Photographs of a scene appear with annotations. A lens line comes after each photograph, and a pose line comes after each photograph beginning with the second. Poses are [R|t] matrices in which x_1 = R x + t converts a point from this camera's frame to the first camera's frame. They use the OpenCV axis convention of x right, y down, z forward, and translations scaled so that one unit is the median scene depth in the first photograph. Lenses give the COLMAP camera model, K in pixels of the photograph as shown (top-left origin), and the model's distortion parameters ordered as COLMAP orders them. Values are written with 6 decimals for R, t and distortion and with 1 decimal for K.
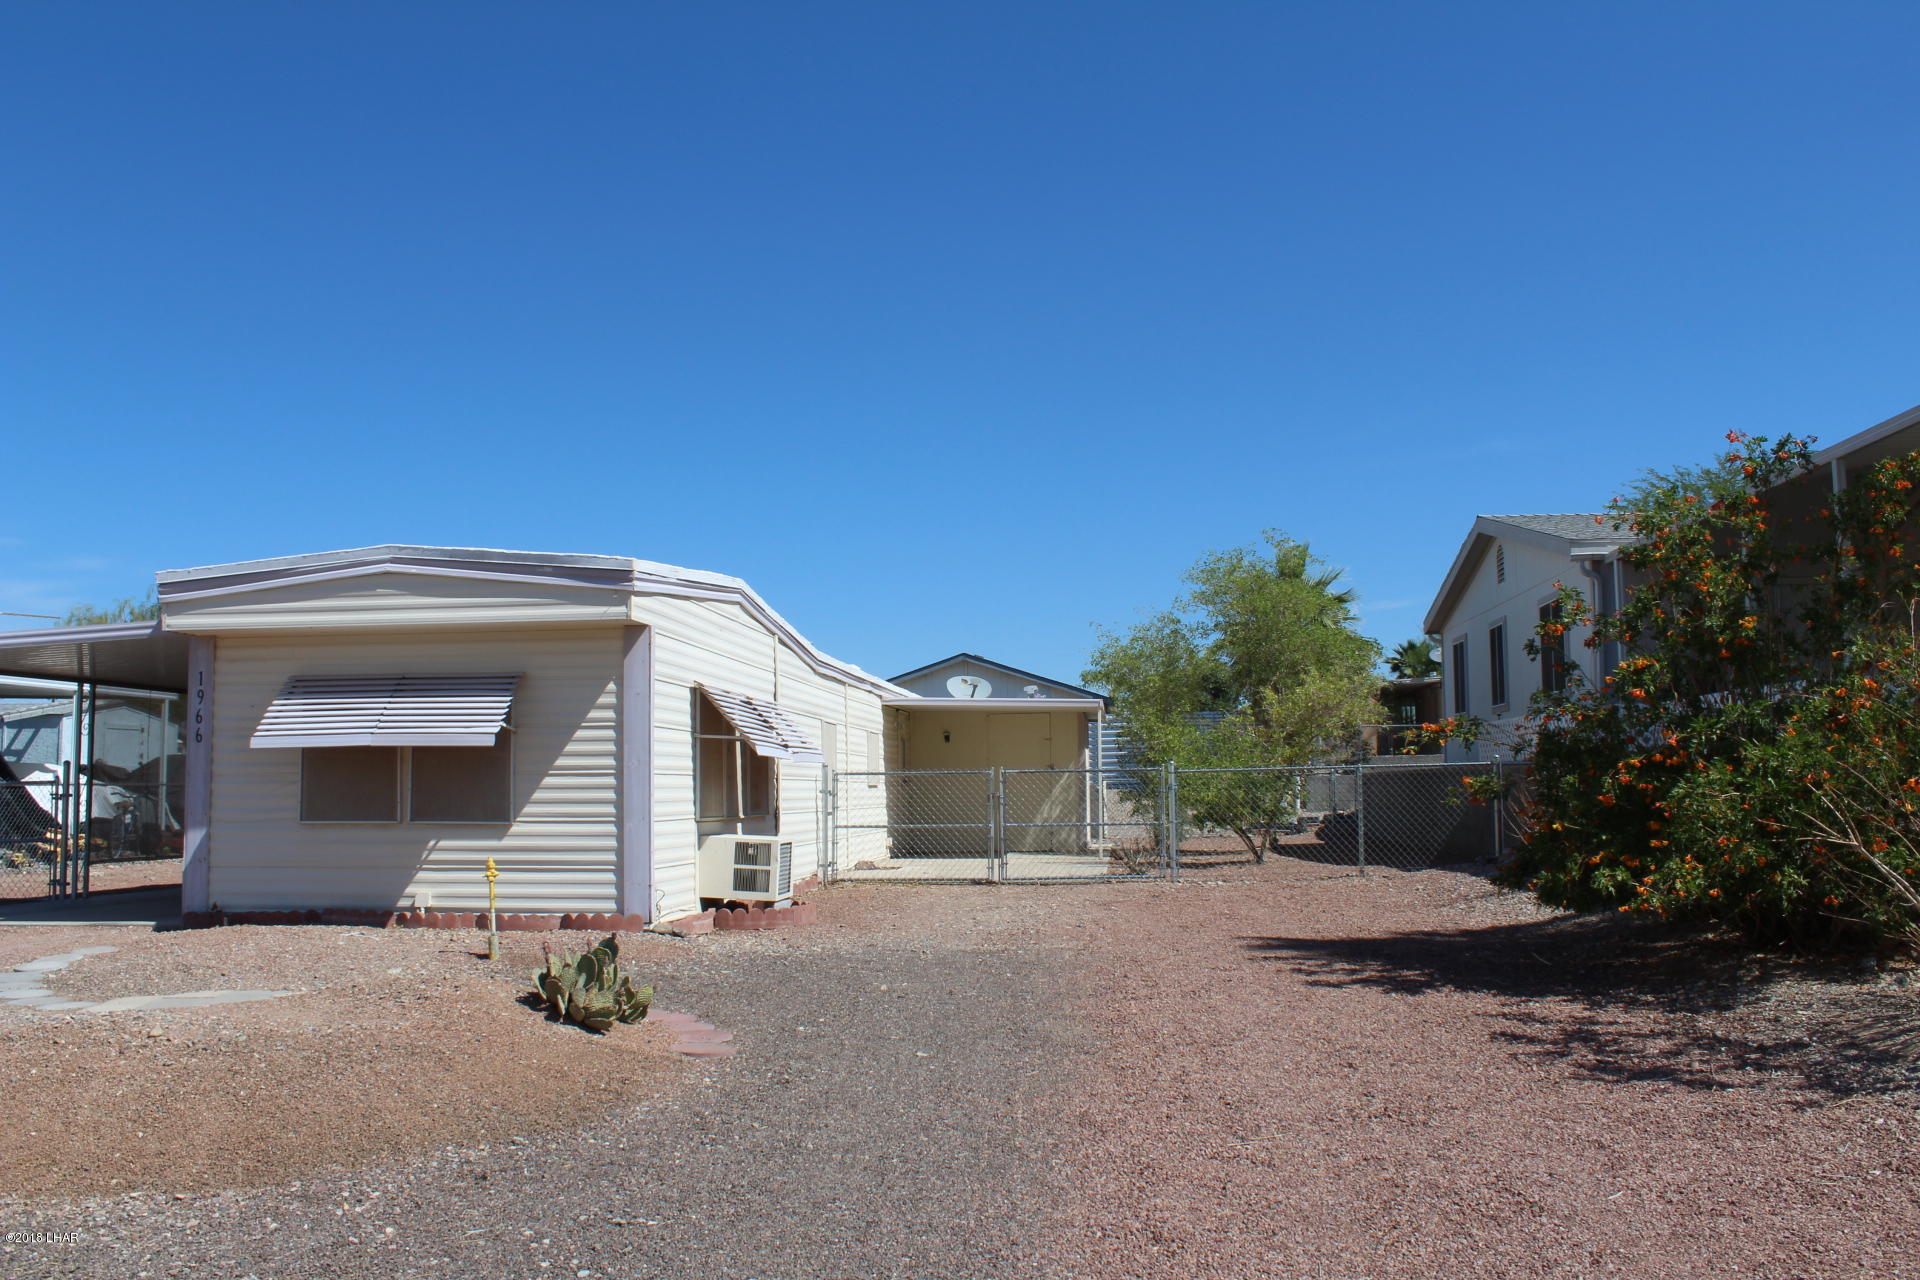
lens RADIAL K [[1589.1, 0, 962.0], [0, 1589.1, 652.6], [0, 0, 1]] dist [-0.154332, 0.126189]
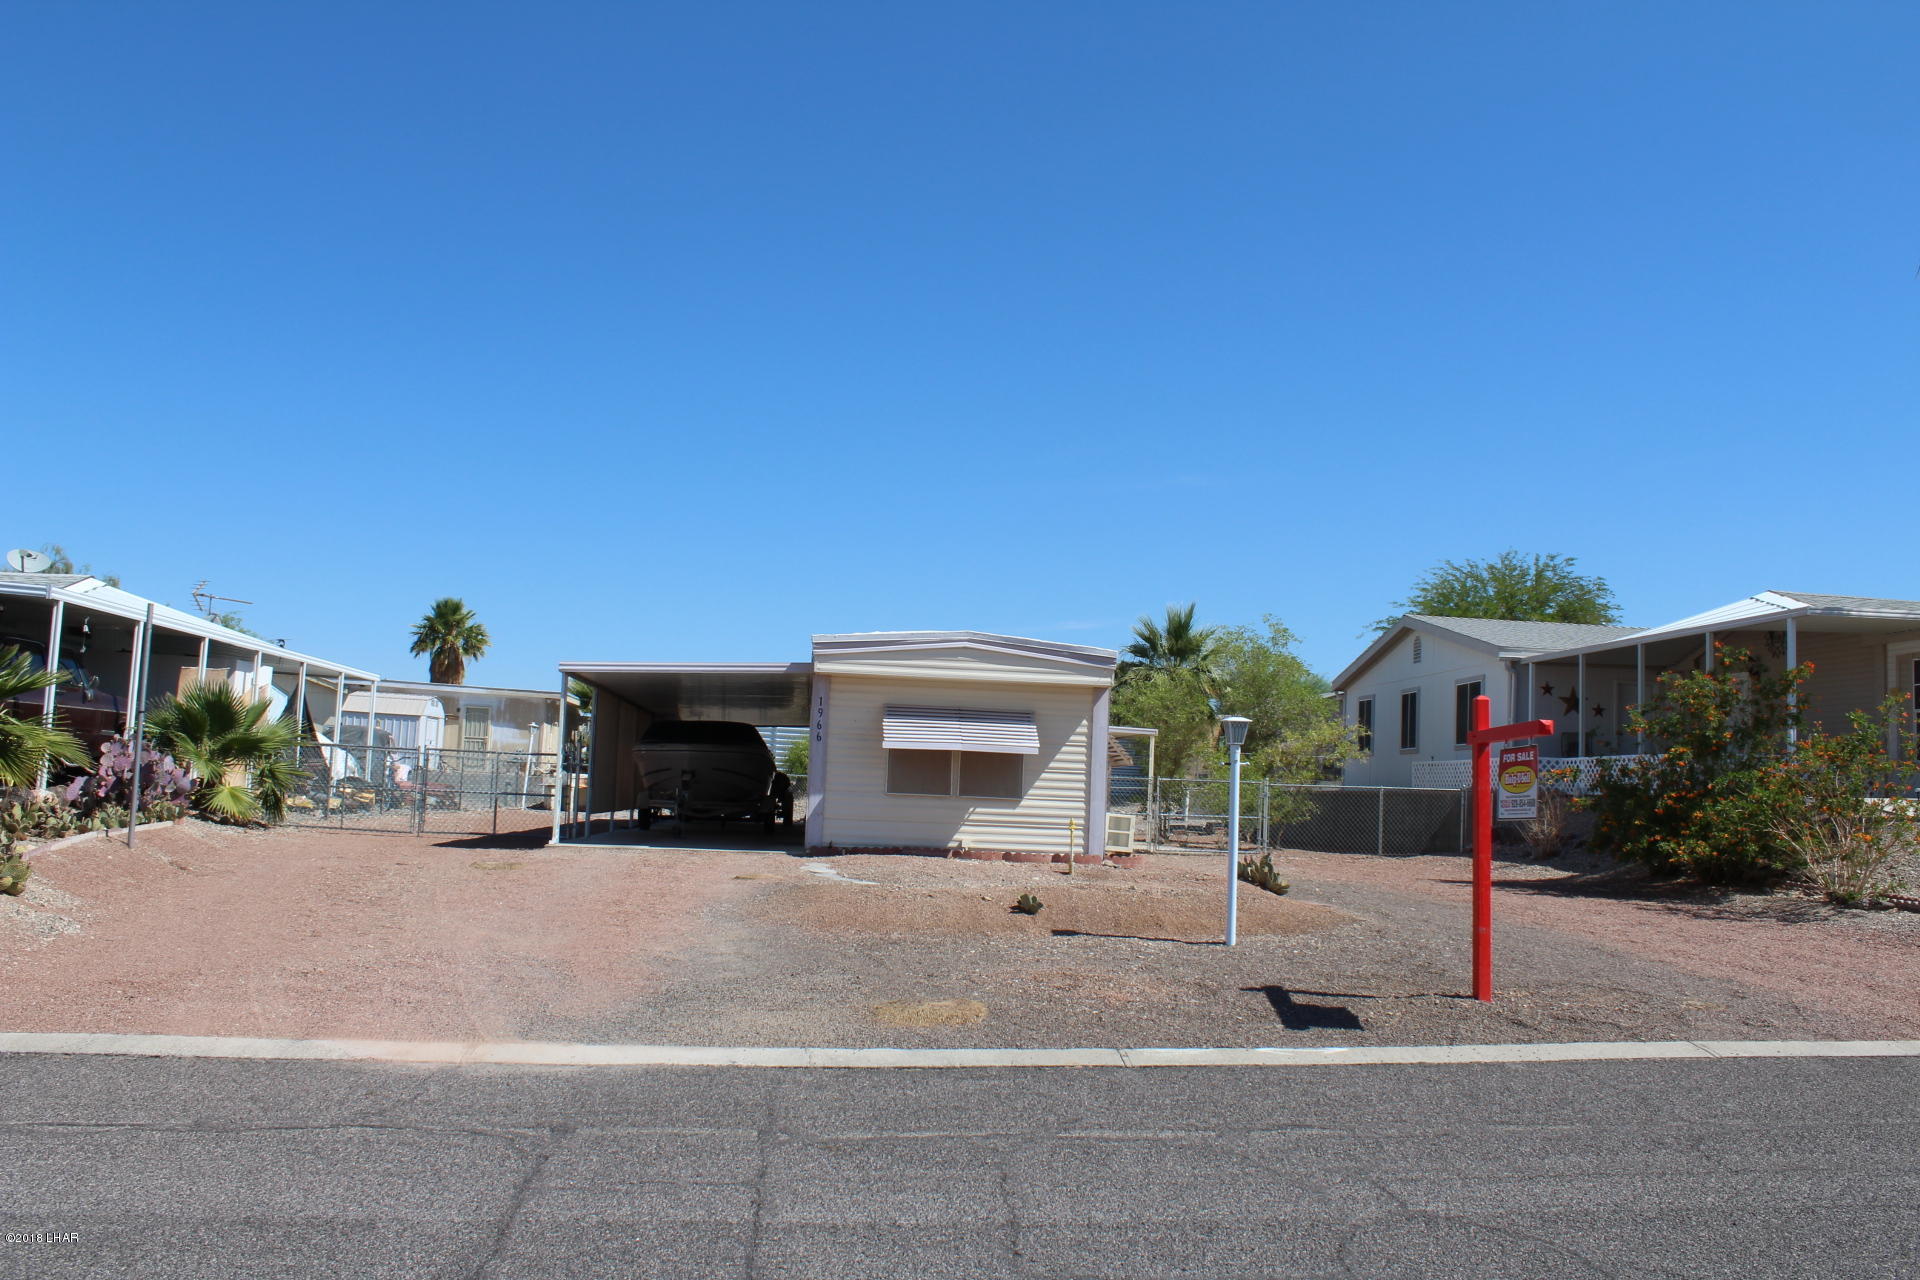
lens RADIAL K [[1589.1, 0, 961.5], [0, 1589.1, 642.7], [0, 0, 1]] dist [-0.154332, 0.126189]
pose [[0.979362, 0.069011, 0.189969, -0.687640], [-0.067754, 0.997616, -0.013109, -0.033250], [-0.190420, -0.000033, 0.981703, -0.668977]]
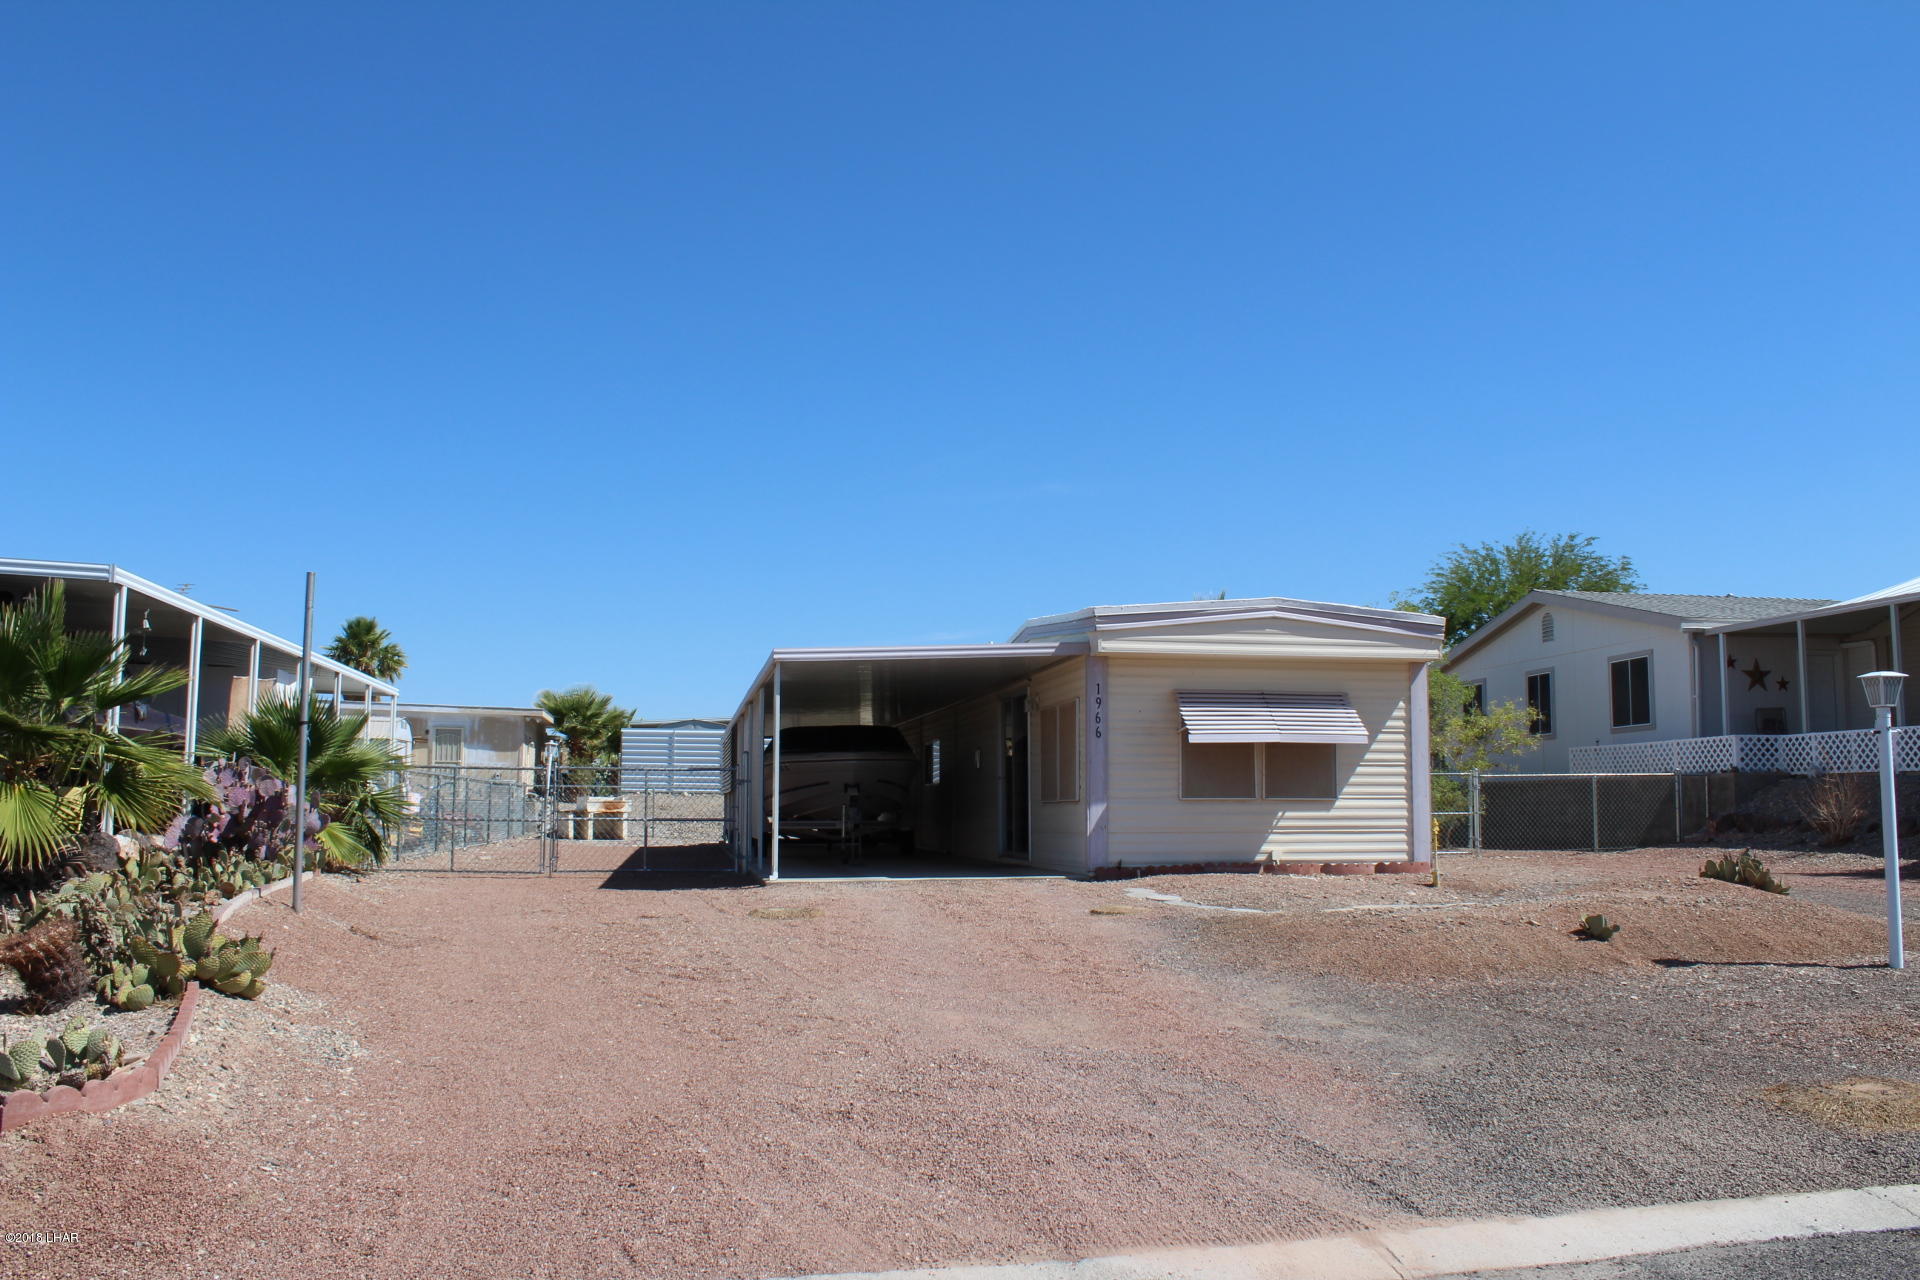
lens RADIAL K [[1589.1, 0, 960.3], [0, 1589.1, 645.3], [0, 0, 1]] dist [-0.154332, 0.126189]
pose [[0.962069, 0.042503, 0.269473, -0.997513], [-0.037493, 0.999015, -0.023712, 0.016741], [-0.270216, 0.012710, 0.962716, -0.269981]]
